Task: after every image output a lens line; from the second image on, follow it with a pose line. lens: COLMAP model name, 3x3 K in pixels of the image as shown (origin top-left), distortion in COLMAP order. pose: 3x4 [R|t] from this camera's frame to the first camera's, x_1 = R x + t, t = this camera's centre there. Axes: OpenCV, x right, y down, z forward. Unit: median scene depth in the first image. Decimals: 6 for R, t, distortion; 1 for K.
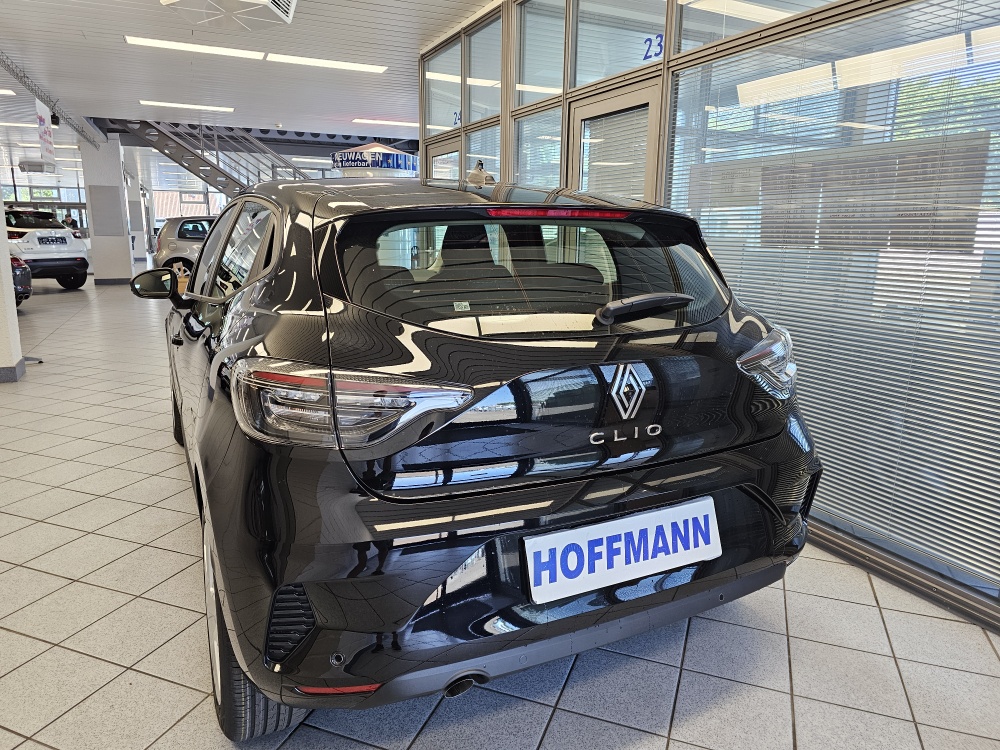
lens RADIAL K [[667.3, 0, 503.0], [0, 667.3, 363.1], [0, 0, 1]] dist [0.029866, -0.001682]
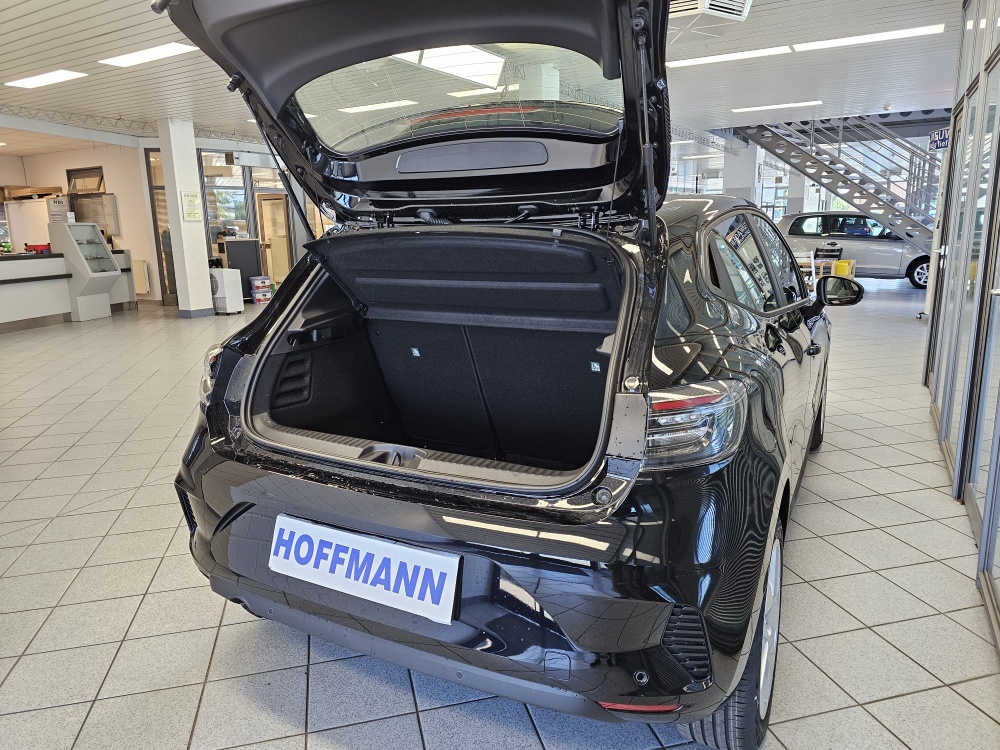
lens RADIAL K [[684.0, 0, 497.5], [0, 684.0, 358.2], [0, 0, 1]] dist [0.001992, -0.000381]
pose [[0.563946, 0.130978, -0.815358, 1.097204], [-0.130322, 0.989085, 0.068747, -0.133842], [0.815463, 0.067490, 0.574860, 0.539796]]
